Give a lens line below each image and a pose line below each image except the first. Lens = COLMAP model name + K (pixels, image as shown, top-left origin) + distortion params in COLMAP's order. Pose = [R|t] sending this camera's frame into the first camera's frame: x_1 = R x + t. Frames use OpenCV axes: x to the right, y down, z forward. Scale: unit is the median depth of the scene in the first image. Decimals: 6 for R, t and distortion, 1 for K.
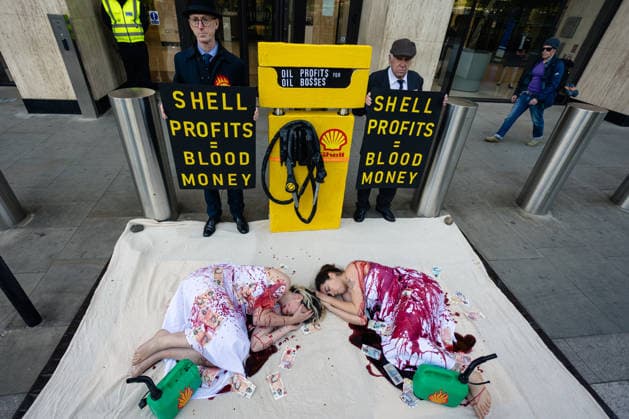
lens RADIAL K [[276.4, 0, 299.6], [0, 276.4, 218.2], [0, 0, 1]] dist [-0.045633, 0.000033]
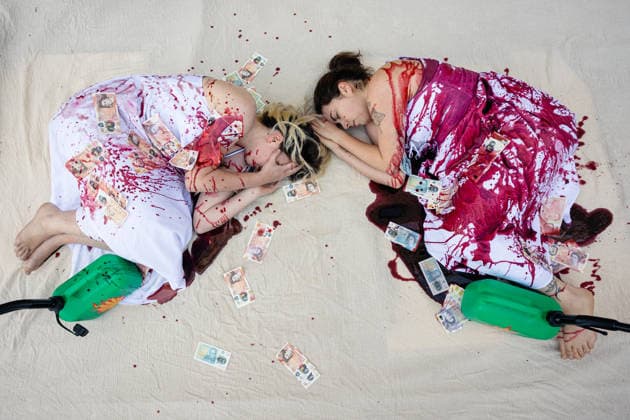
lens RADIAL K [[385.5, 0, 298.4], [0, 385.5, 209.9], [0, 0, 1]] dist [-0.017720, 0.000263]
pose [[0.993312, 0.010876, -0.114944, 0.121715], [0.065494, 0.766803, 0.638533, -0.068507], [0.095084, -0.641791, 0.760962, 0.353308]]
